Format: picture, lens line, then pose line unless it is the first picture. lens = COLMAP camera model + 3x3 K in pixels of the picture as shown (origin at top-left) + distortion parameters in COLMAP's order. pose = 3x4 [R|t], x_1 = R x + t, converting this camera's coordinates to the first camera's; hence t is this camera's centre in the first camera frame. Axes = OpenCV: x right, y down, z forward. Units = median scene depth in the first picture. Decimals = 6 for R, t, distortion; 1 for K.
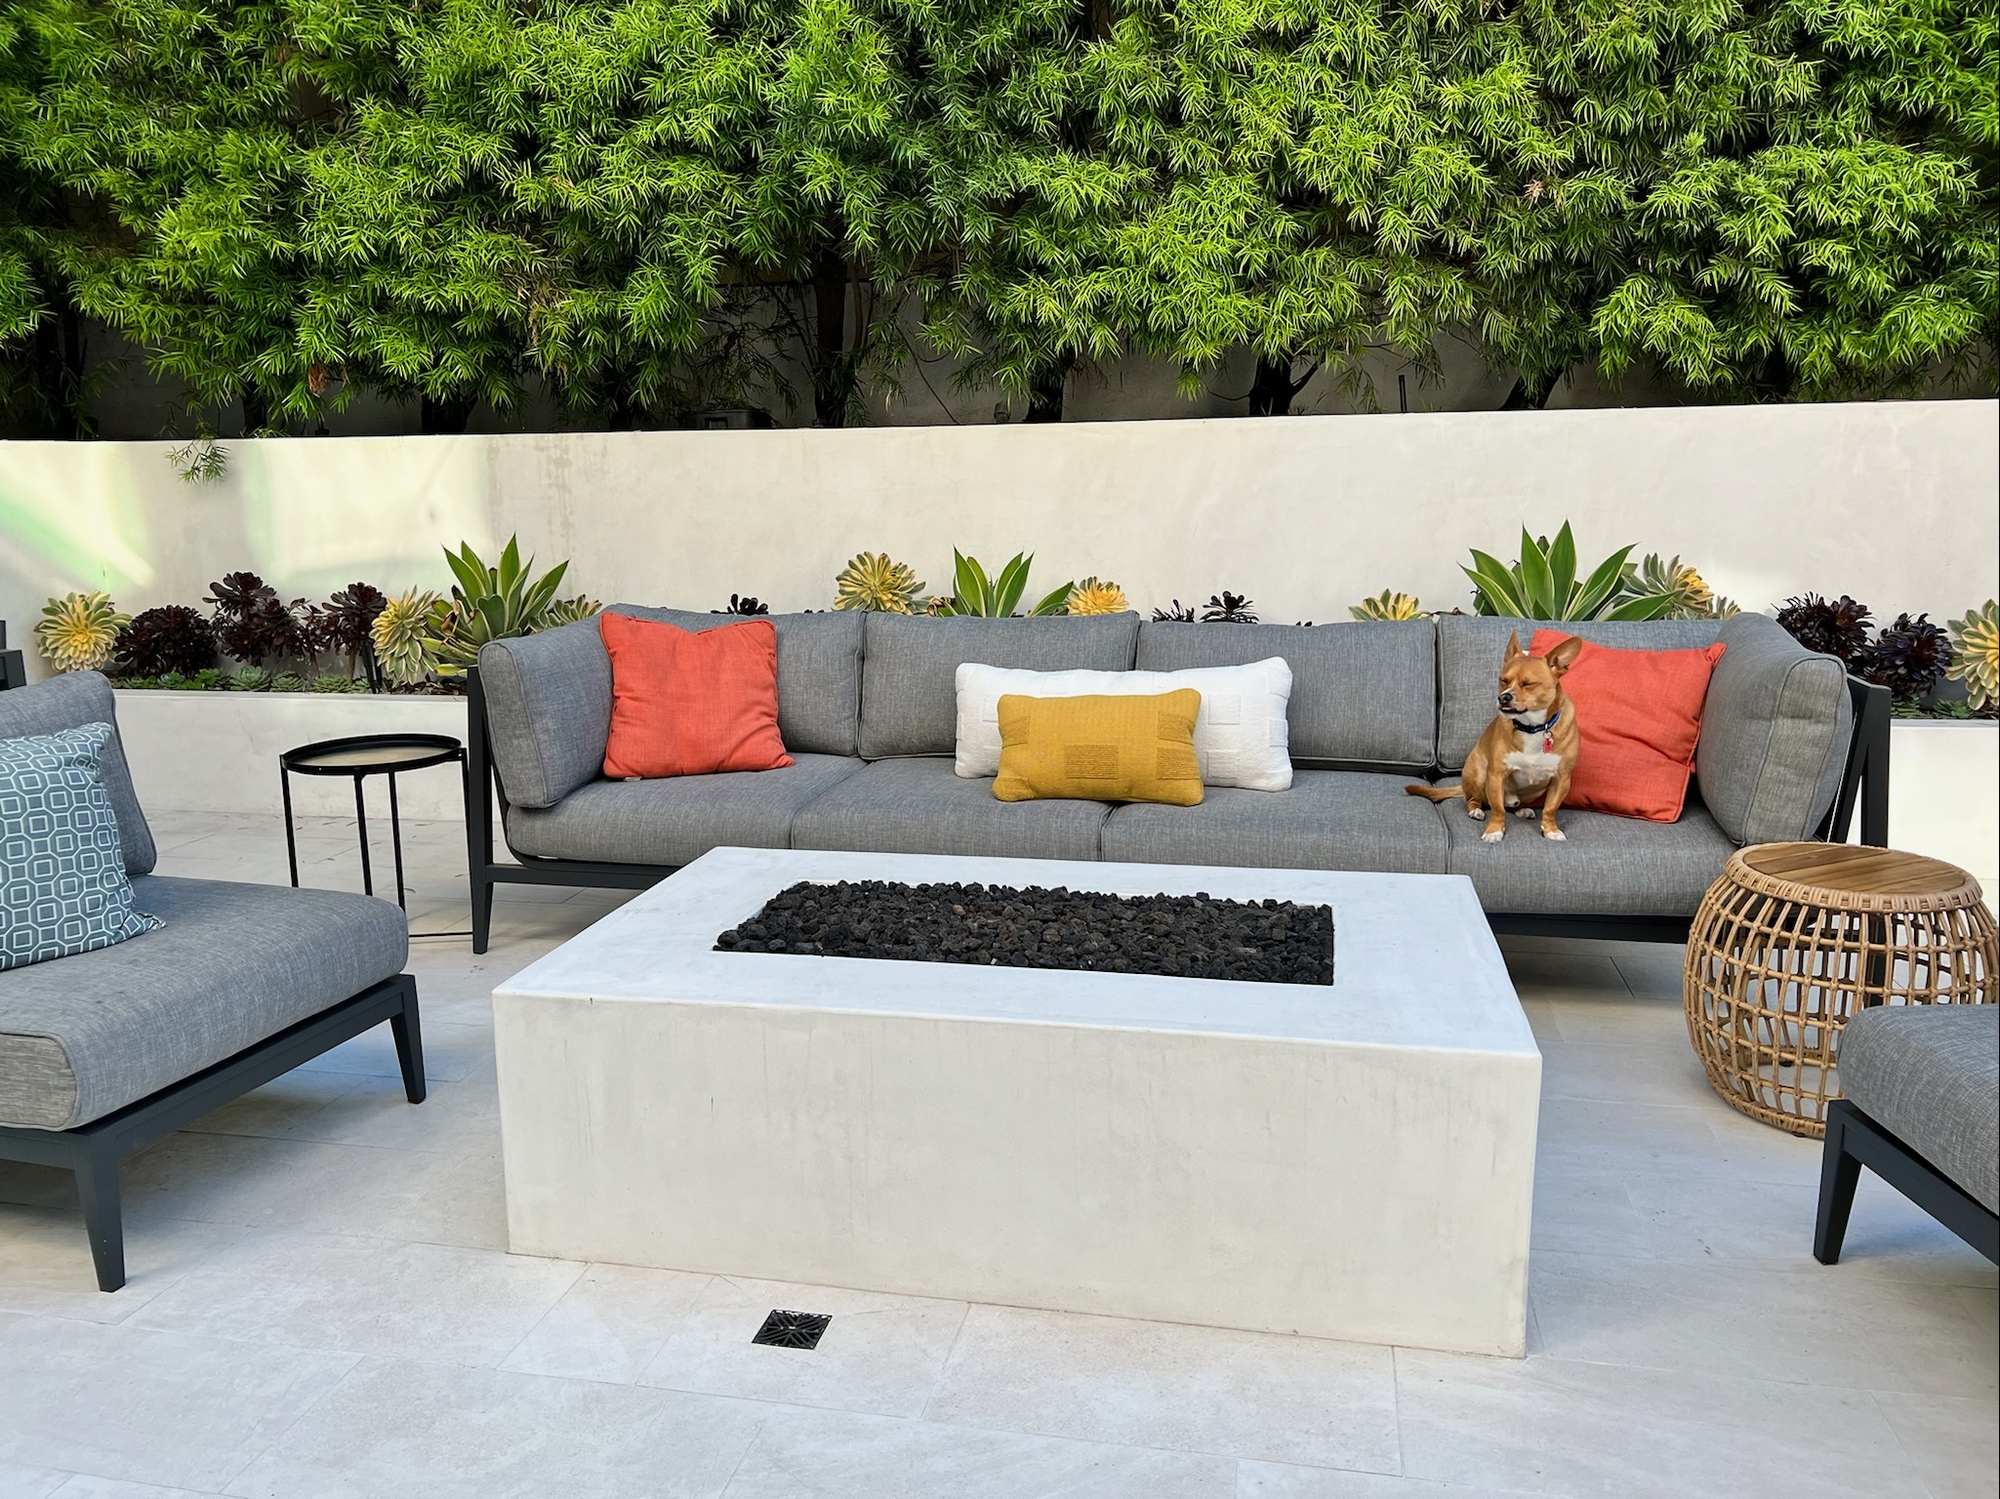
lens RADIAL K [[1525.7, 0, 985.8], [0, 1525.7, 739.4], [0, 0, 1]] dist [0.052014, -0.054684]
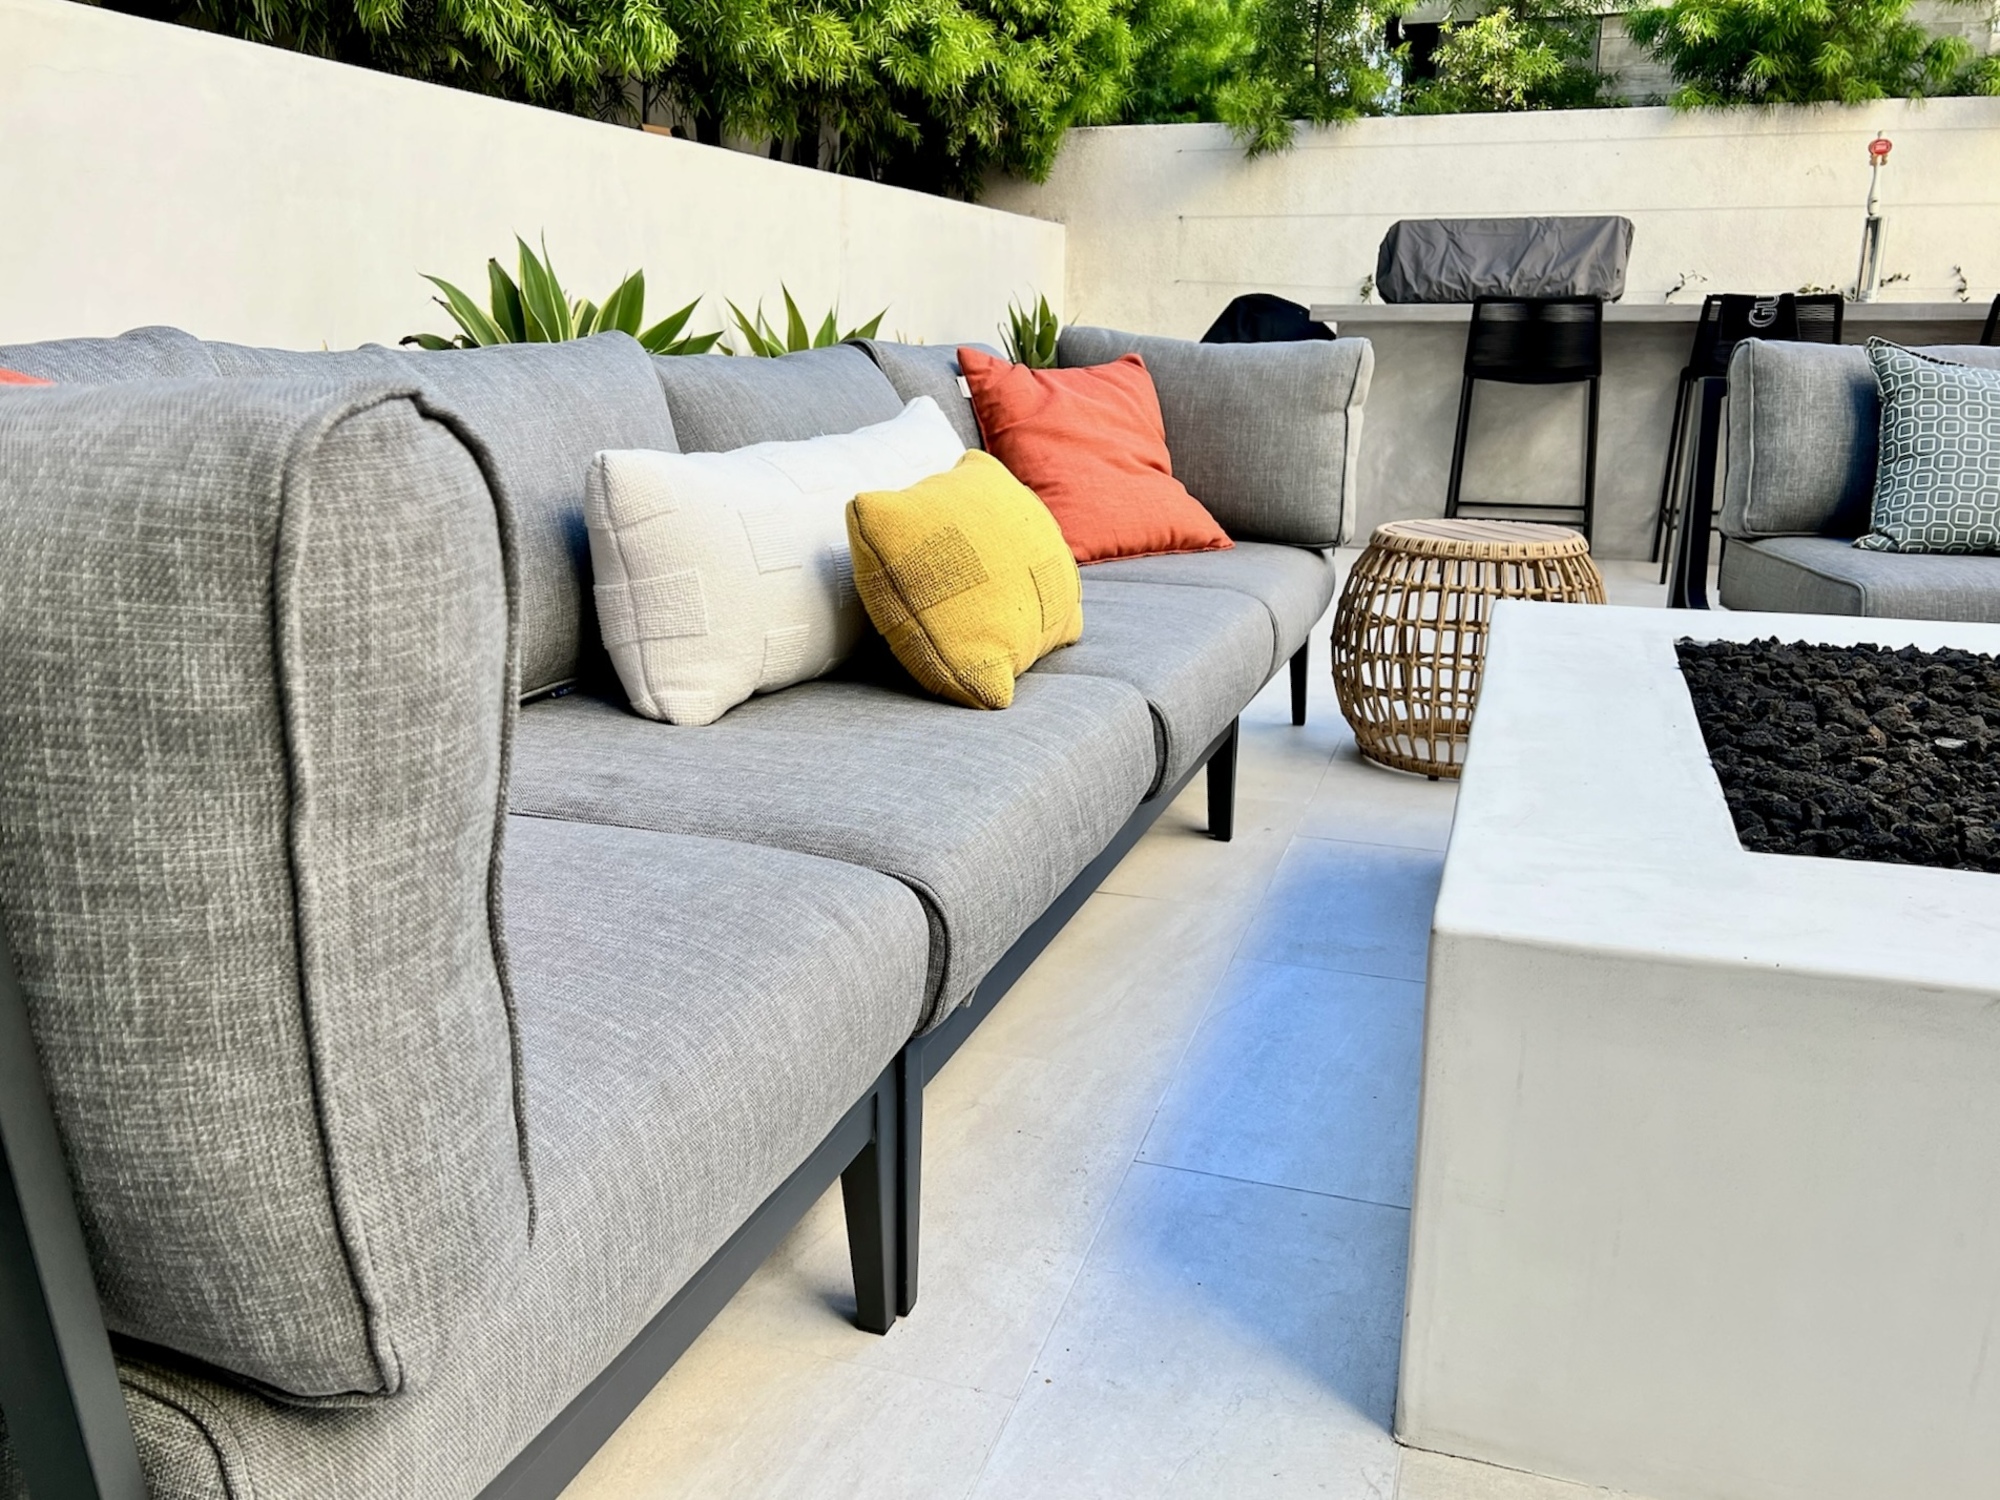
lens RADIAL K [[1678.7, 0, 1000.0], [0, 1678.7, 750.0], [0, 0, 1]] dist [0.011712, -0.003647]
pose [[0.105439, -0.225821, 0.968446, -0.374340], [0.172164, 0.963314, 0.205880, -0.039558], [-0.979409, 0.145024, 0.140449, 0.704257]]
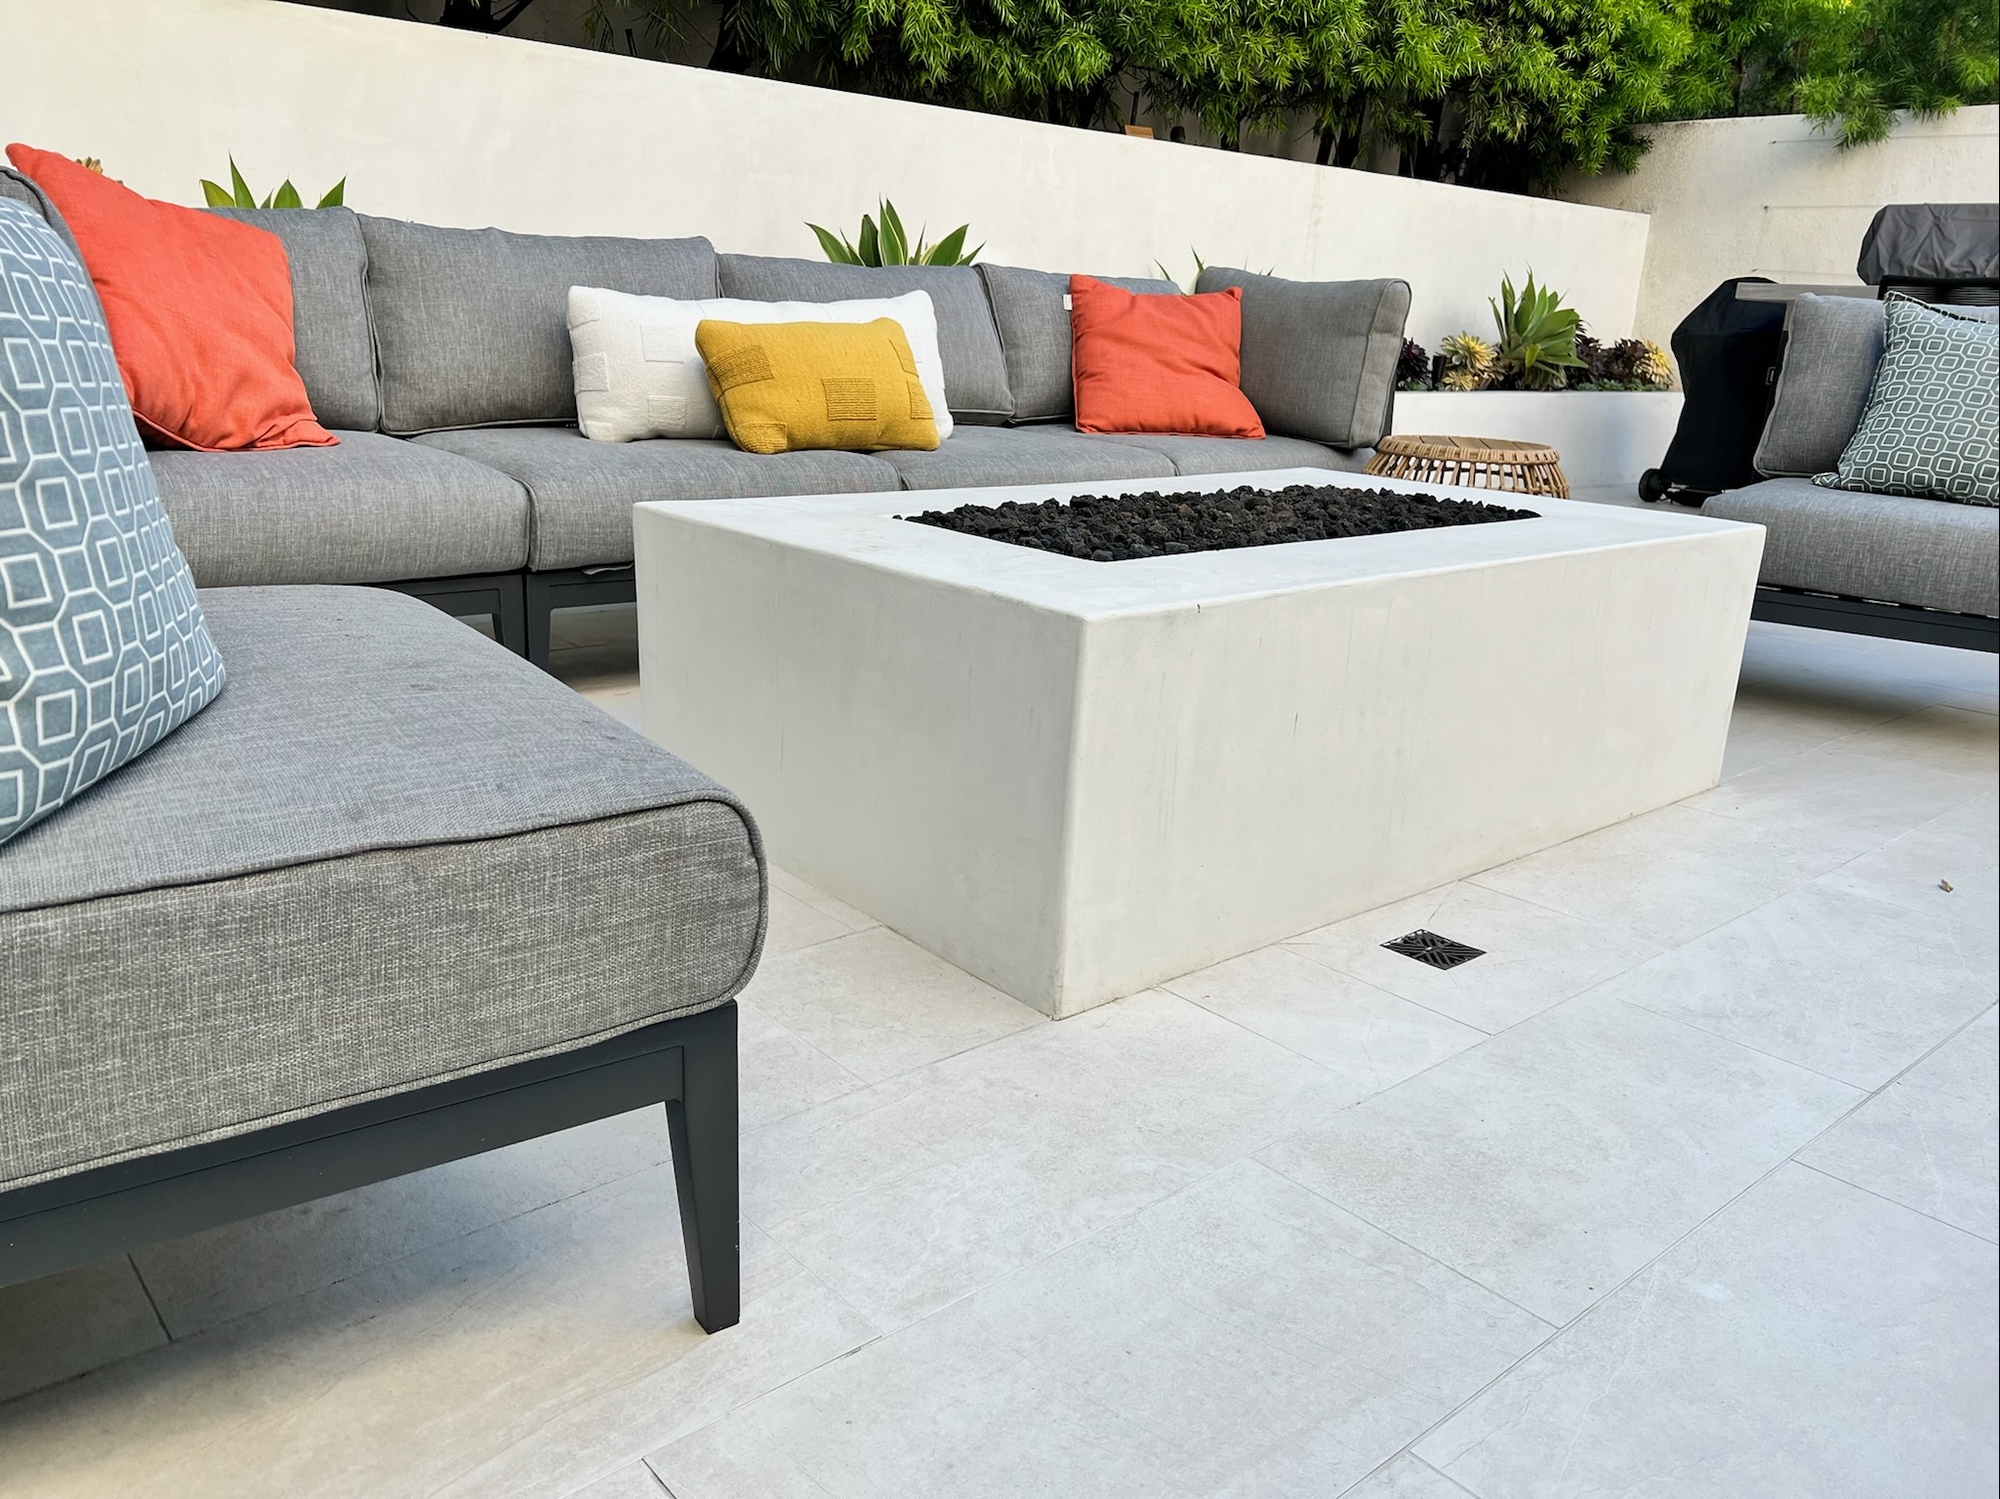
lens RADIAL K [[1525.7, 0, 985.8], [0, 1525.7, 739.4], [0, 0, 1]] dist [0.052014, -0.054684]
pose [[0.595521, -0.175284, 0.783984, -0.428837], [0.087126, 0.984241, 0.153876, 0.056577], [-0.798601, -0.023331, 0.601408, 0.326891]]
